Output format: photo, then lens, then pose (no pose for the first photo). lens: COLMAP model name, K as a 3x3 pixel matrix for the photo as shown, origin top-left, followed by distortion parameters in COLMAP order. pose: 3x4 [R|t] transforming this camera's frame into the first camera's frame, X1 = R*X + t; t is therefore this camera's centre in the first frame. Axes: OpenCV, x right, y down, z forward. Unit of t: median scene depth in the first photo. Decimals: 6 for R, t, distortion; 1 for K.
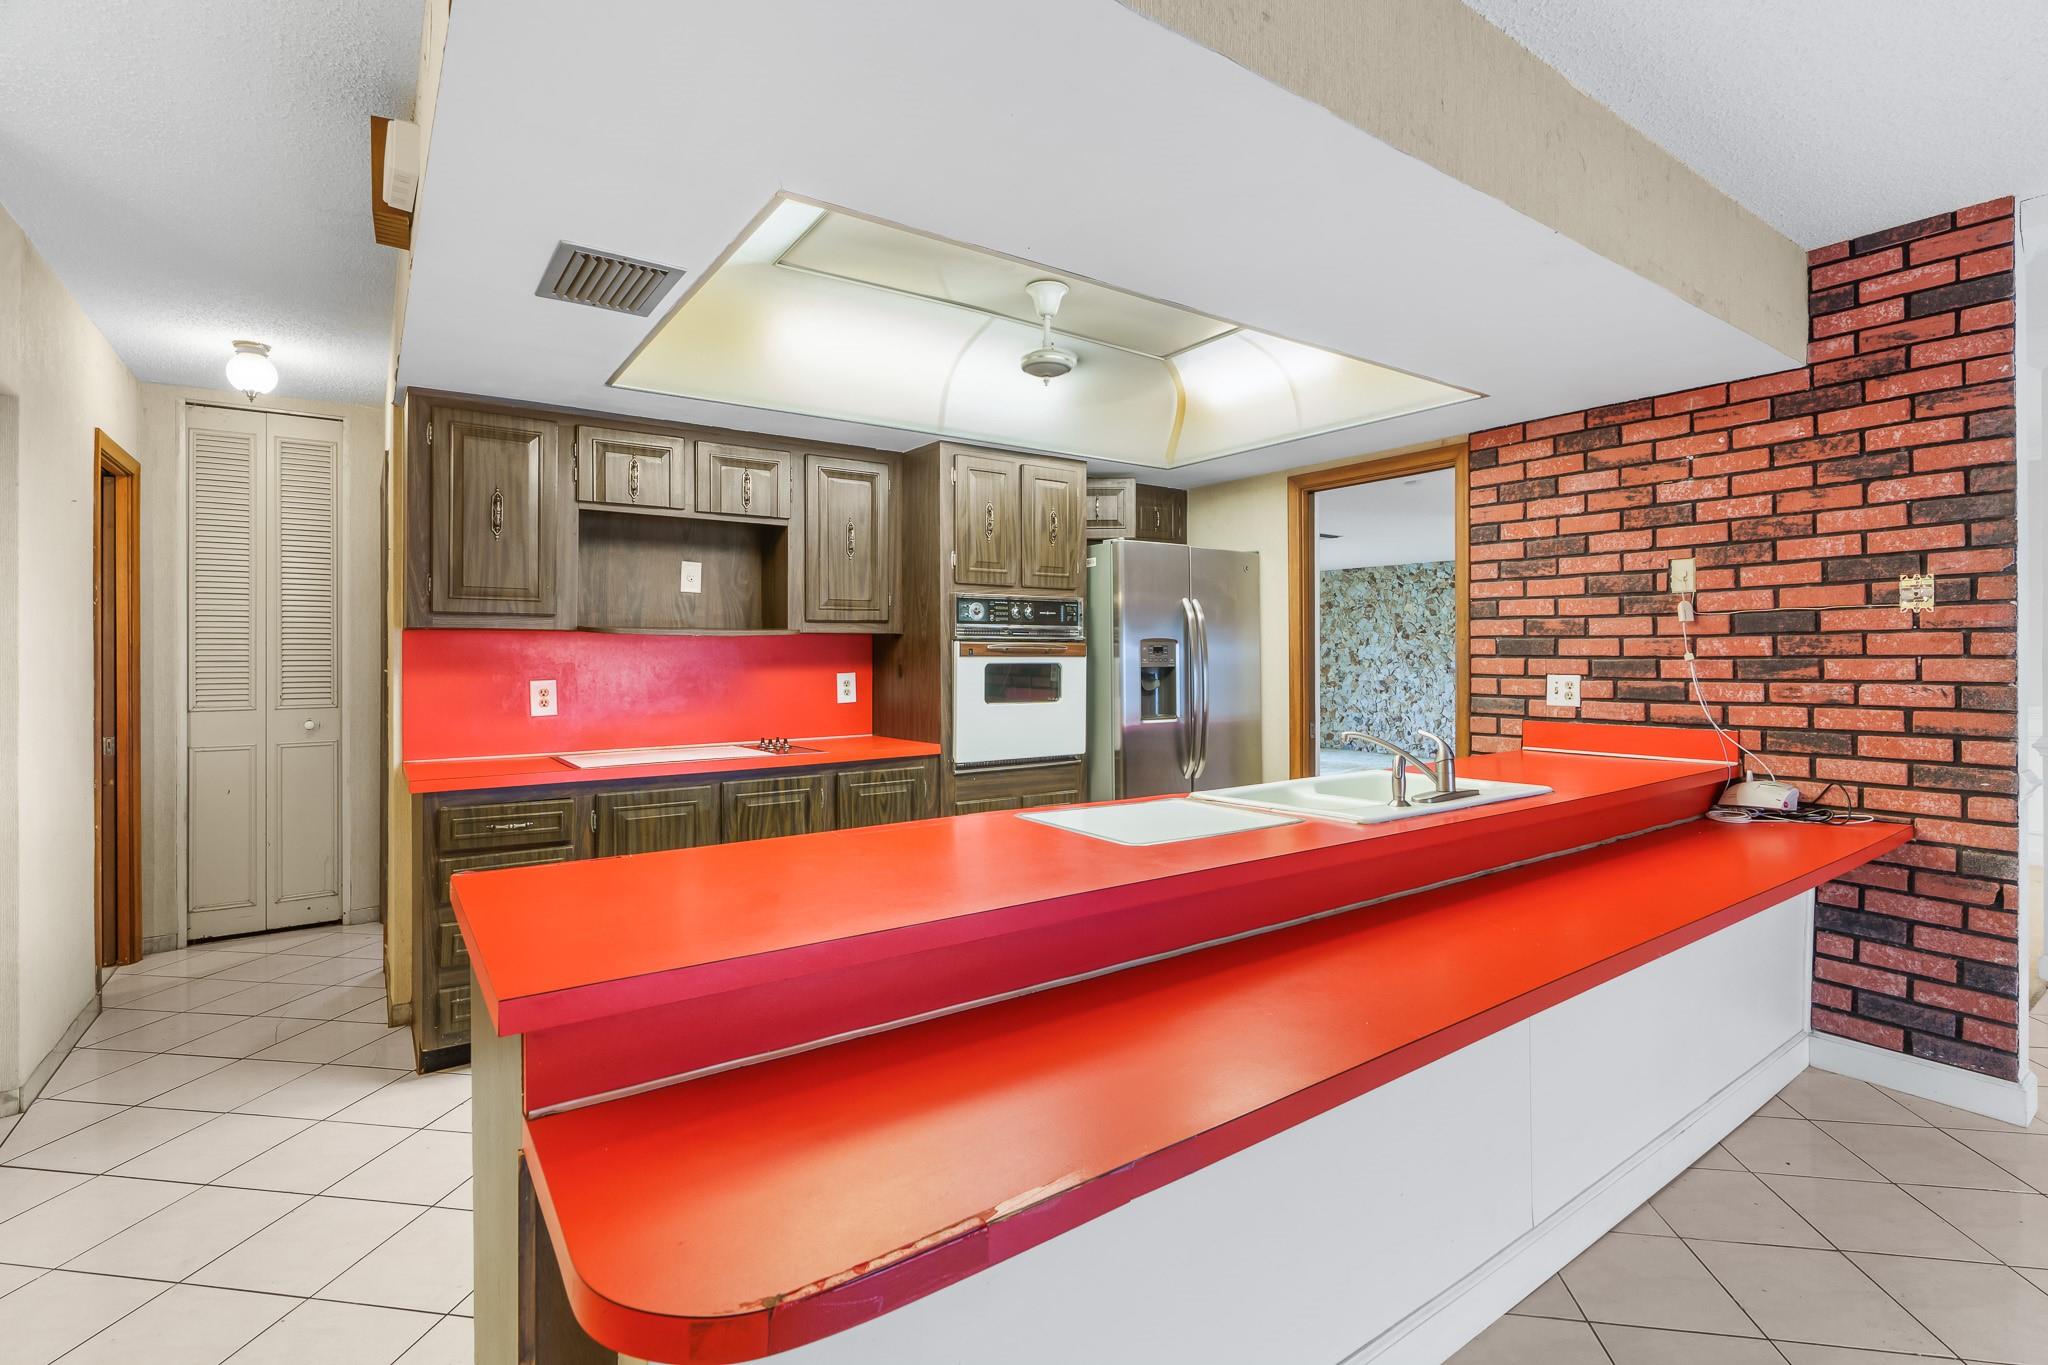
lens RADIAL K [[932.3, 0, 1023.1], [0, 932.3, 651.5], [0, 0, 1]] dist [-0.016737, 0.005531]
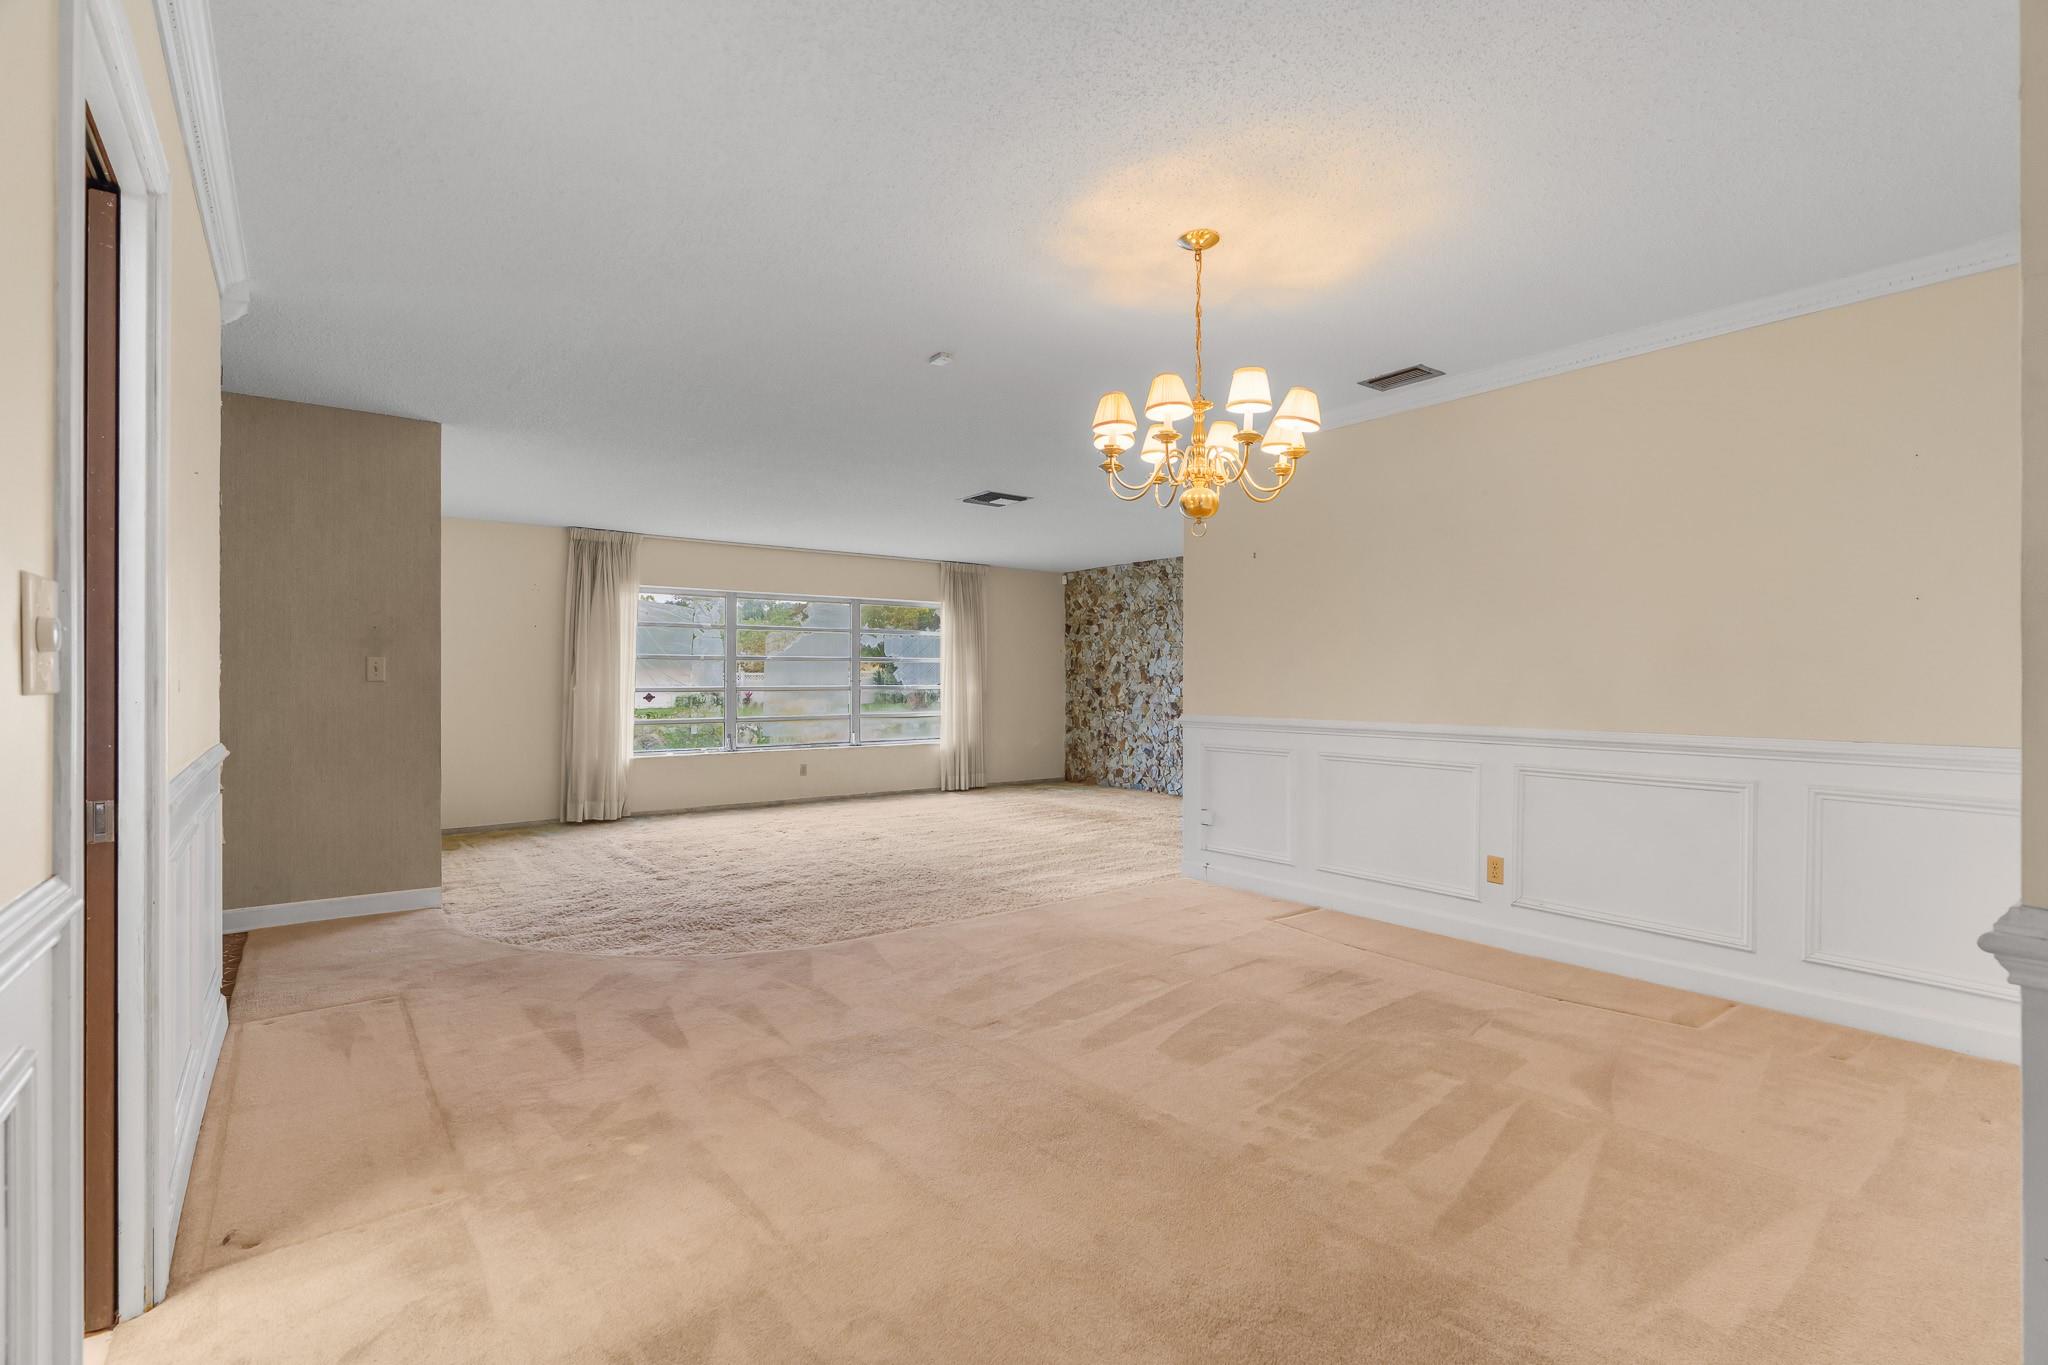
lens RADIAL K [[941.3, 0, 1031.5], [0, 941.3, 664.4], [0, 0, 1]] dist [-0.001679, -0.000009]
pose [[0.998940, 0.004021, 0.045848, 0.980766], [-0.003472, 0.999921, -0.012055, 0.037822], [-0.045893, 0.011883, 0.998876, 0.896414]]
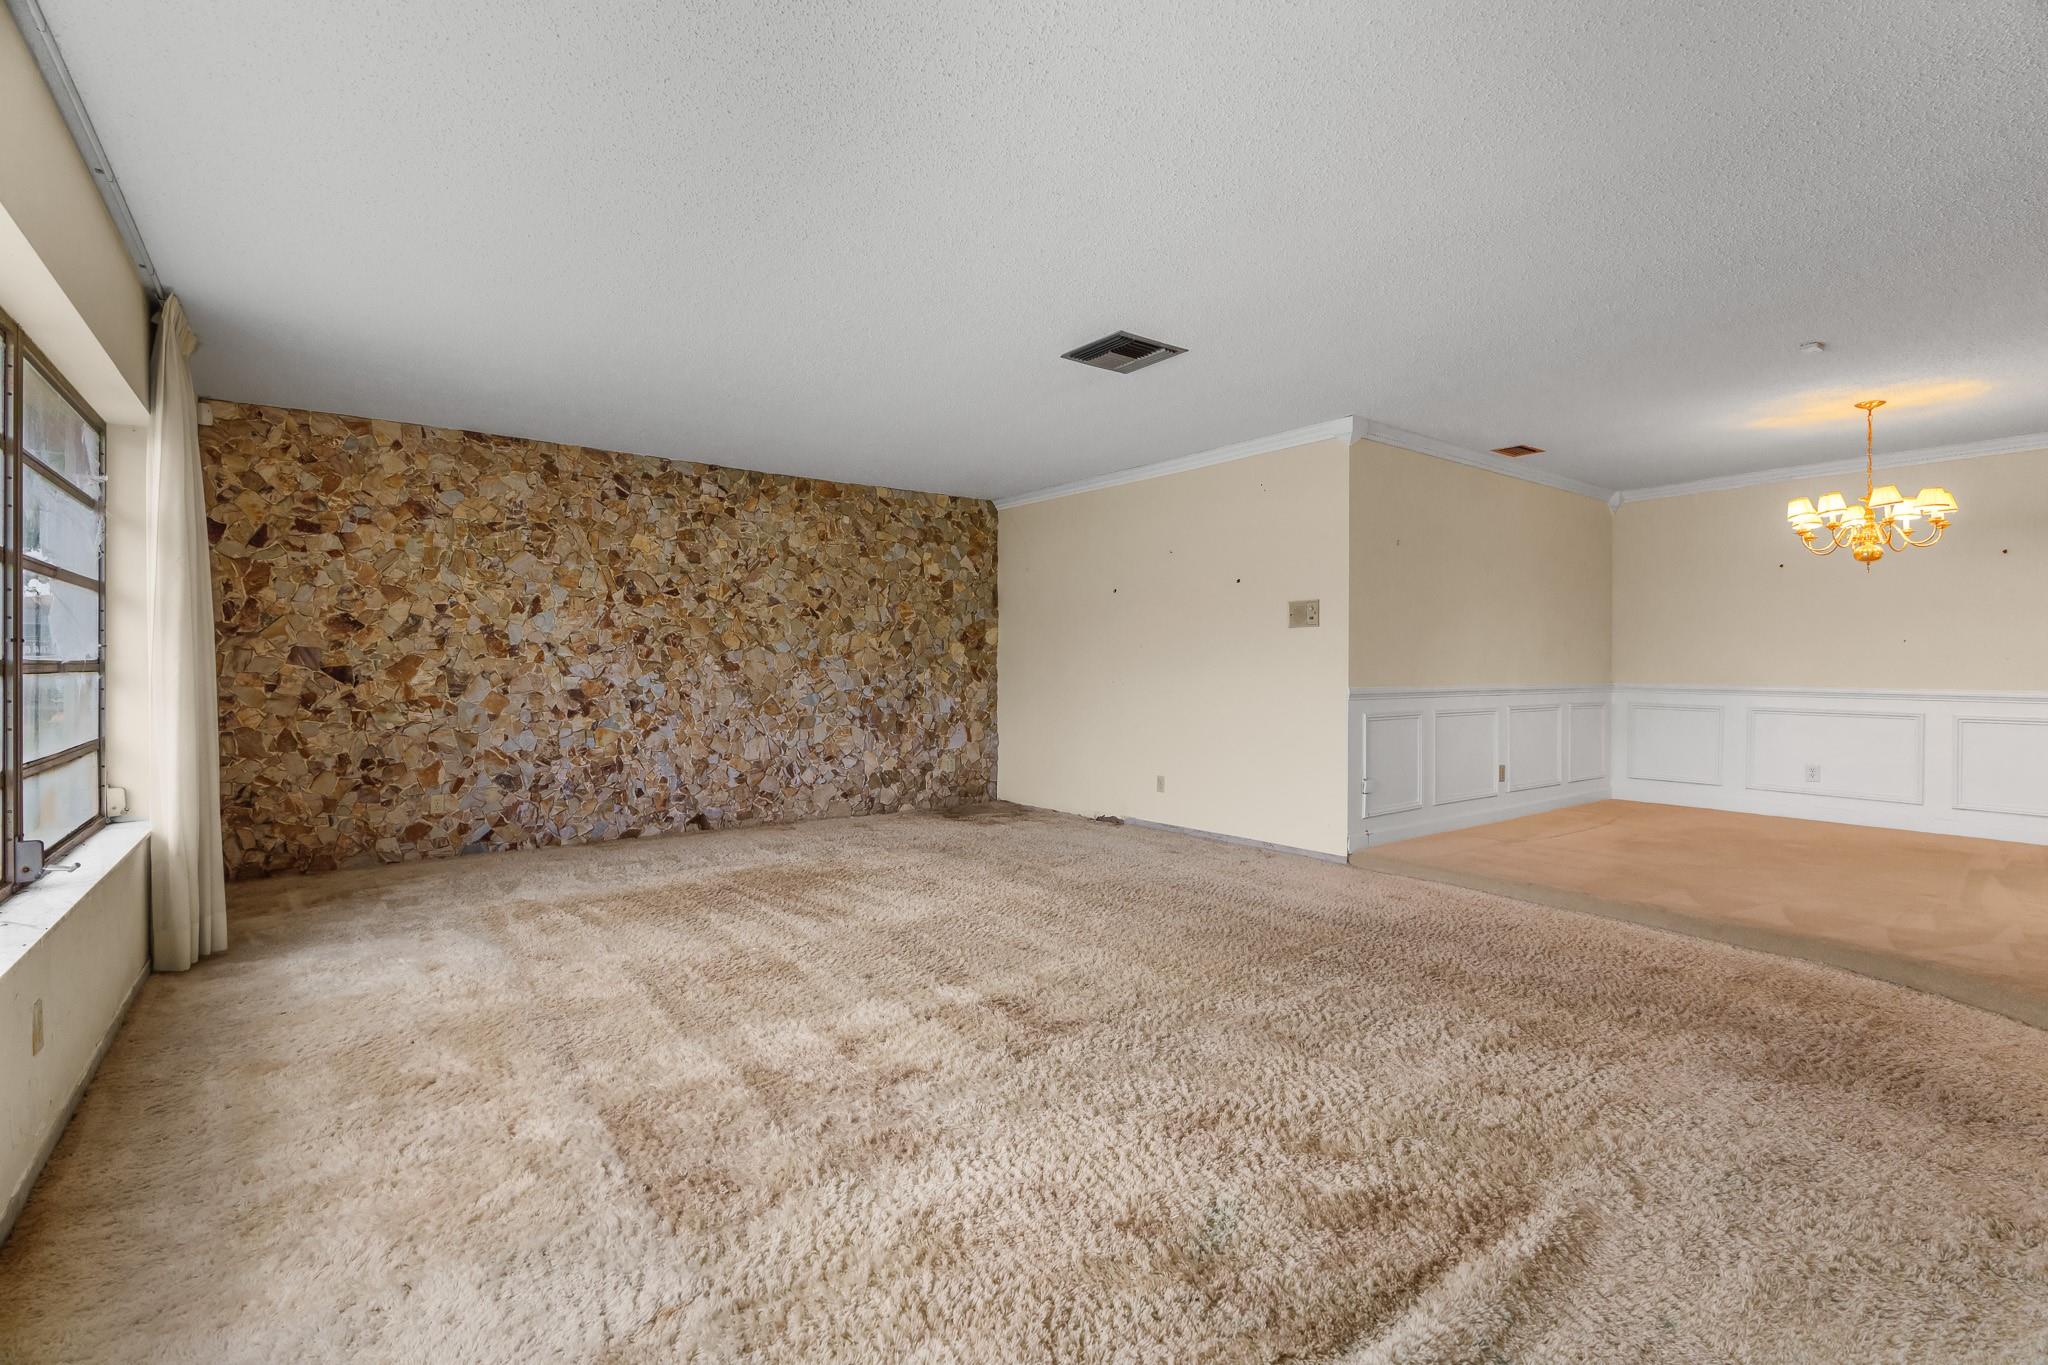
lens RADIAL K [[927.7, 0, 1024.3], [0, 927.7, 660.9], [0, 0, 1]] dist [-0.007008, -0.000433]
pose [[-0.030737, 0.005411, 0.999513, -0.375392], [-0.006776, 0.999961, -0.005622, 0.075818], [-0.999505, -0.006946, -0.030699, 3.372755]]
